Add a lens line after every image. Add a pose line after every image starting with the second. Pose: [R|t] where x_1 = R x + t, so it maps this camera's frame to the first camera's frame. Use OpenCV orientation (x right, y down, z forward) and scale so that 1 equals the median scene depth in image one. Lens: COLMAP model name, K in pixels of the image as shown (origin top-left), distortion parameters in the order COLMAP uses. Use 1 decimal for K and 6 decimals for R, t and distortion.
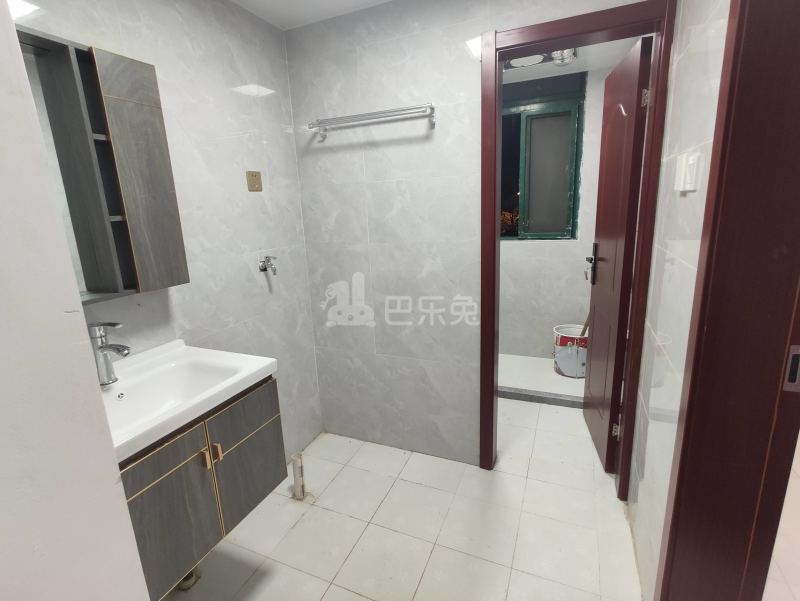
lens RADIAL K [[382.9, 0, 400.6], [0, 382.9, 299.4], [0, 0, 1]] dist [-0.002828, -0.001568]
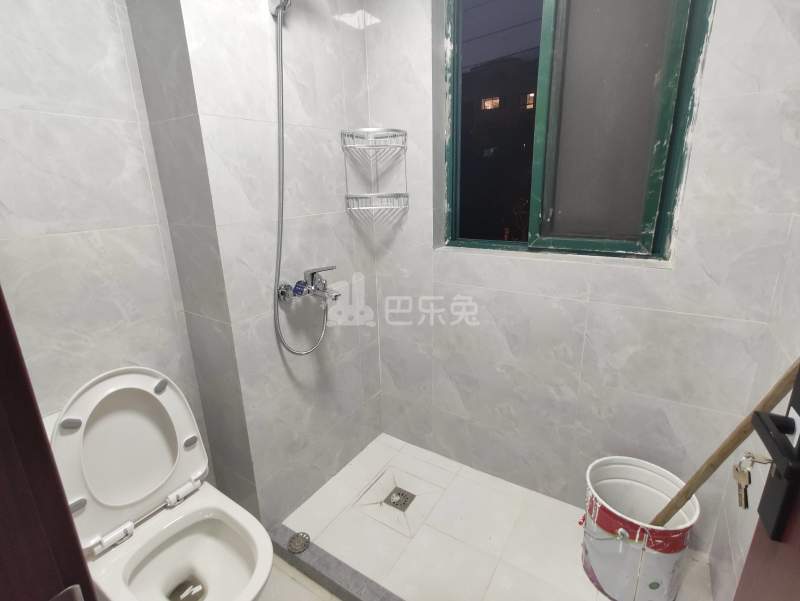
lens RADIAL K [[382.9, 0, 401.1], [0, 382.9, 298.6], [0, 0, 1]] dist [-0.002828, -0.001568]
pose [[0.987958, 0.059701, -0.142738, 0.238017], [-0.050167, 0.996321, 0.069487, -0.129087], [0.146361, -0.061489, 0.987318, 0.546057]]
